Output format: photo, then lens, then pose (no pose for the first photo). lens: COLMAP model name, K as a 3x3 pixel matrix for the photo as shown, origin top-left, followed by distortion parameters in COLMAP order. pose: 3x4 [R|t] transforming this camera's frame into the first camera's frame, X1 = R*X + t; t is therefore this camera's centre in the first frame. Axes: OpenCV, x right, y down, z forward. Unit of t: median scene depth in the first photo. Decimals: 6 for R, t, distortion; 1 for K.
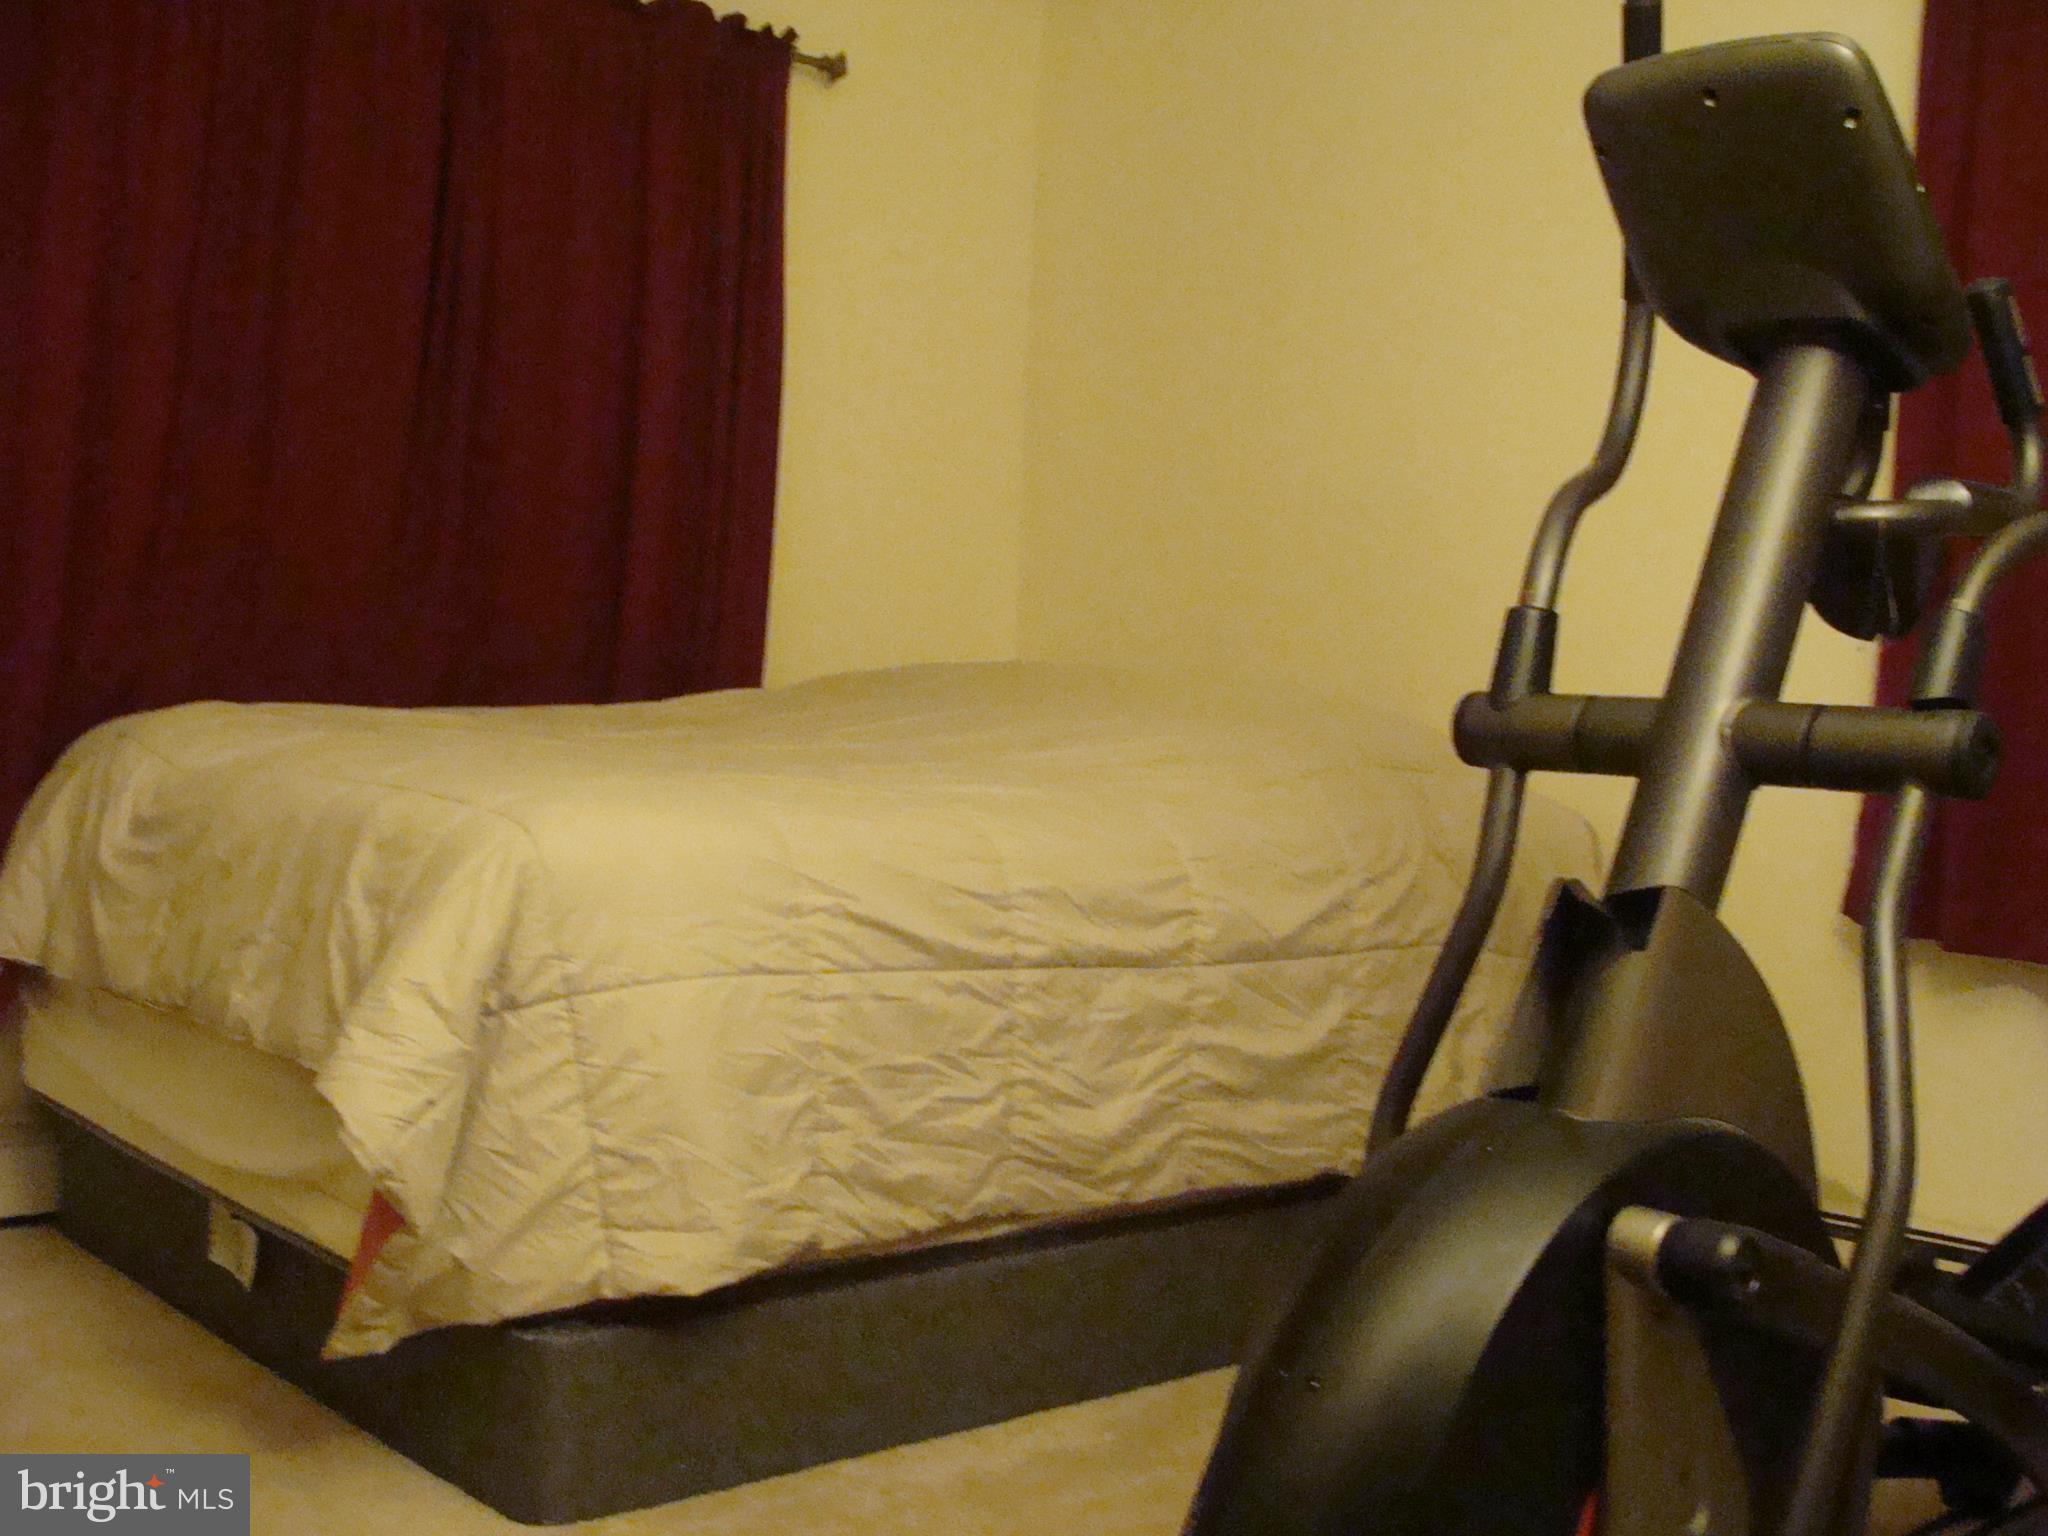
lens RADIAL K [[2288.4, 0, 1038.6], [0, 2288.4, 770.9], [0, 0, 1]] dist [-0.207644, 0.245598]
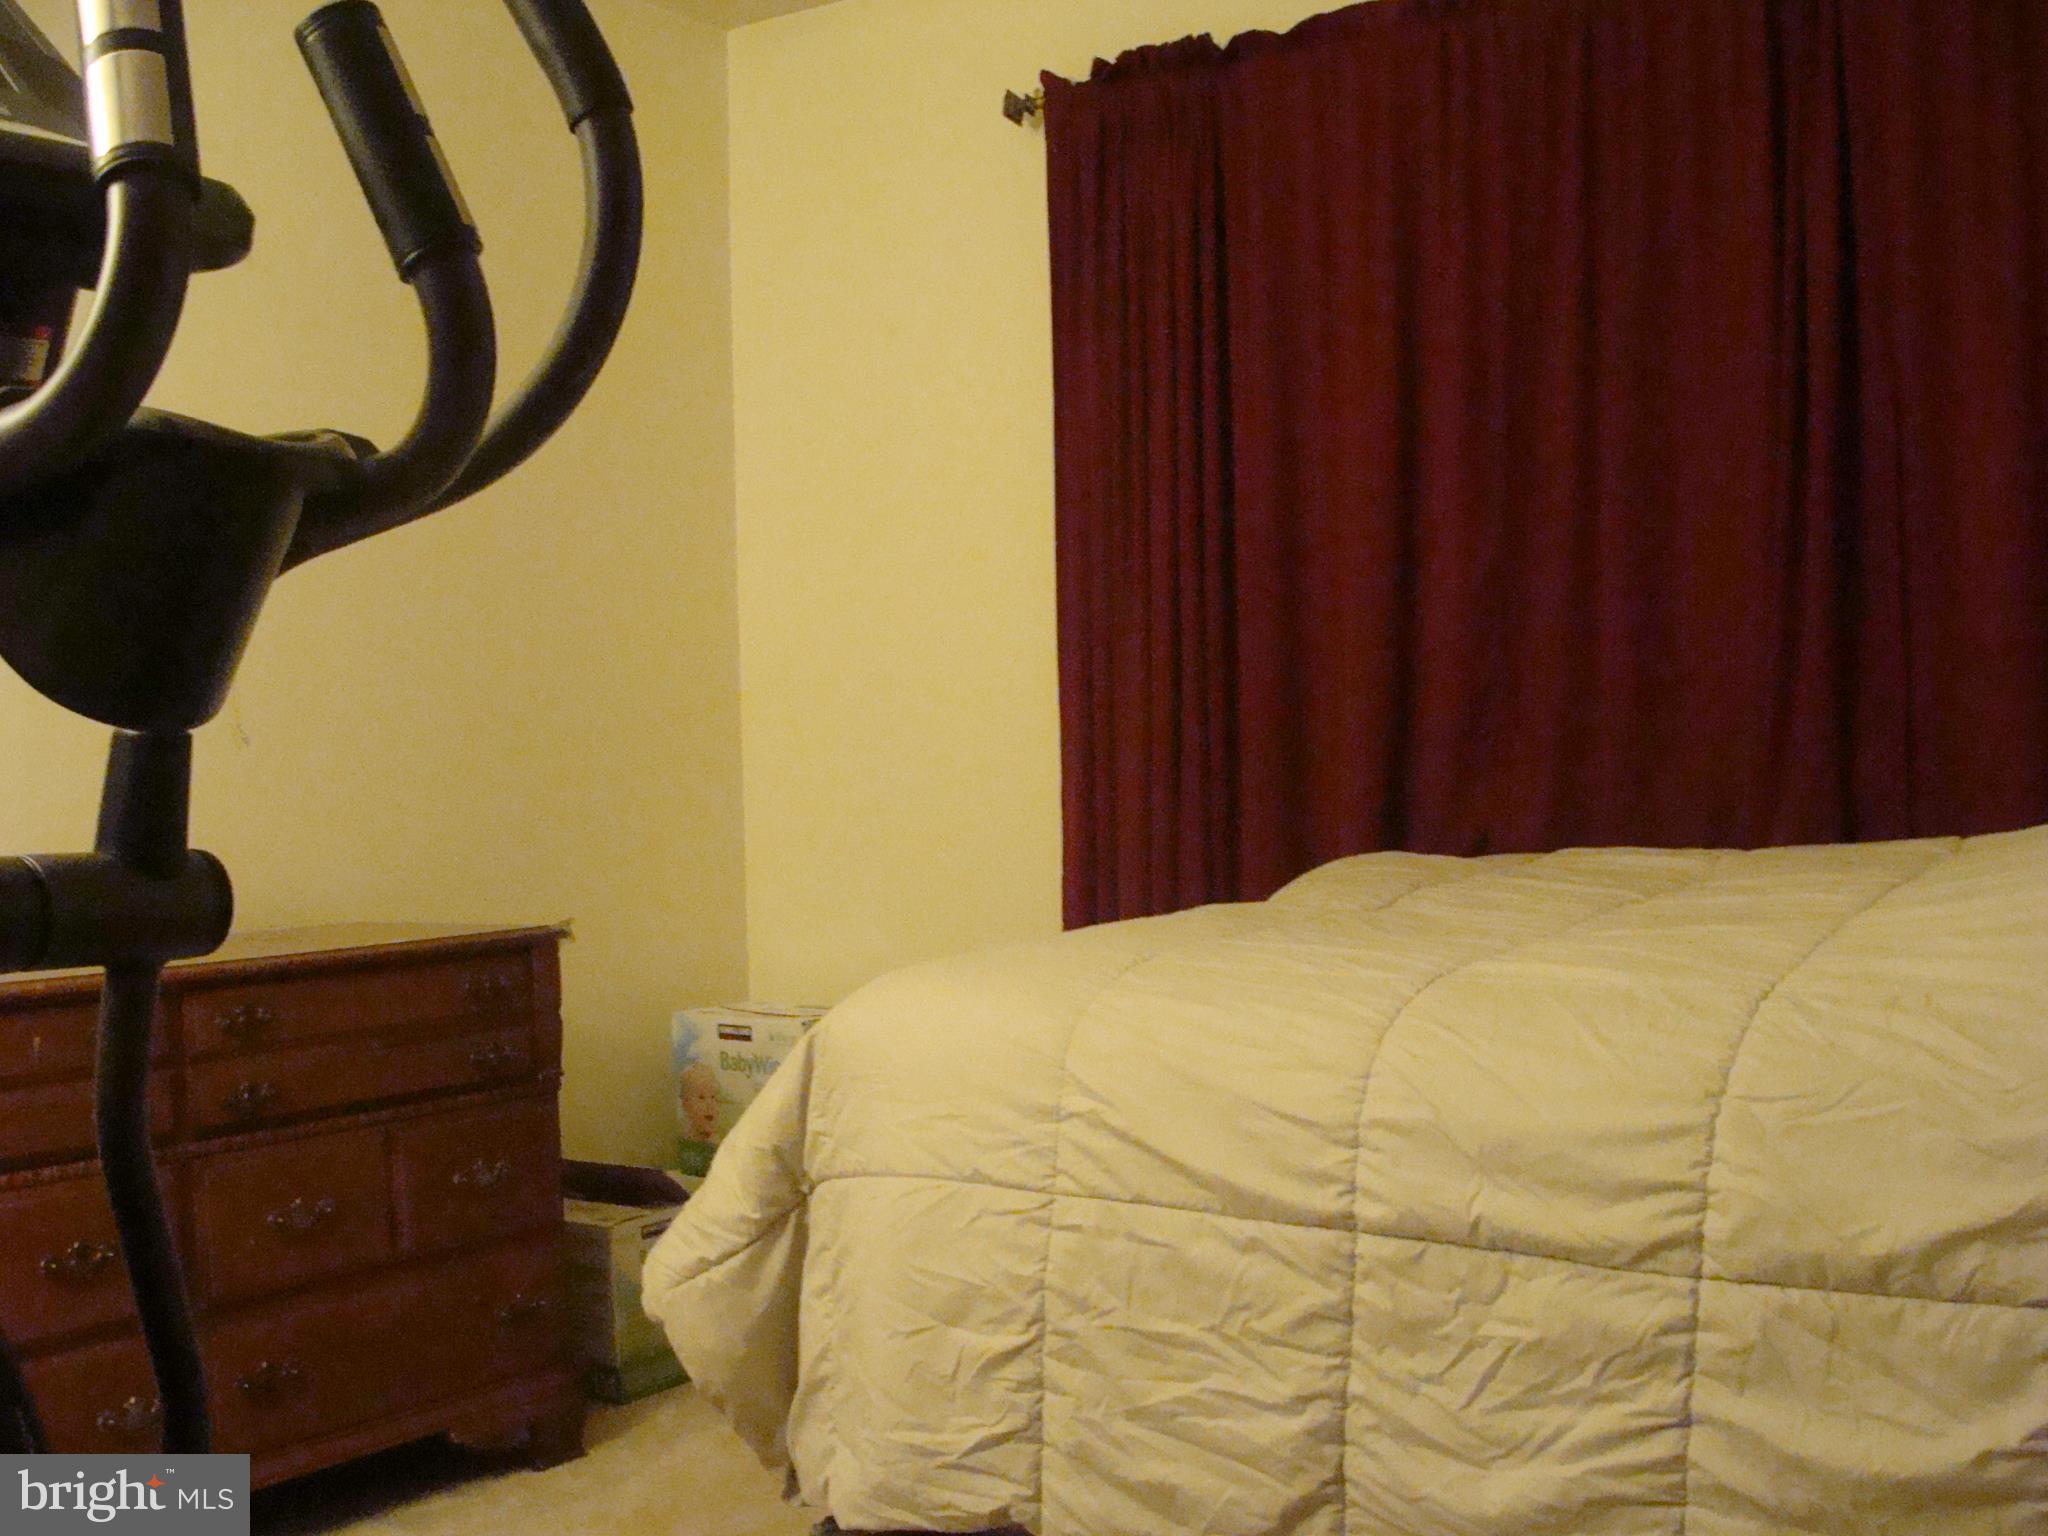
lens RADIAL K [[2288.4, 0, 1038.6], [0, 2288.4, 770.9], [0, 0, 1]] dist [-0.207644, 0.245598]
pose [[0.264131, -0.056656, -0.962821, 0.643152], [-0.009569, 0.998070, -0.061355, -0.010258], [0.964439, 0.025419, 0.263080, 0.737595]]
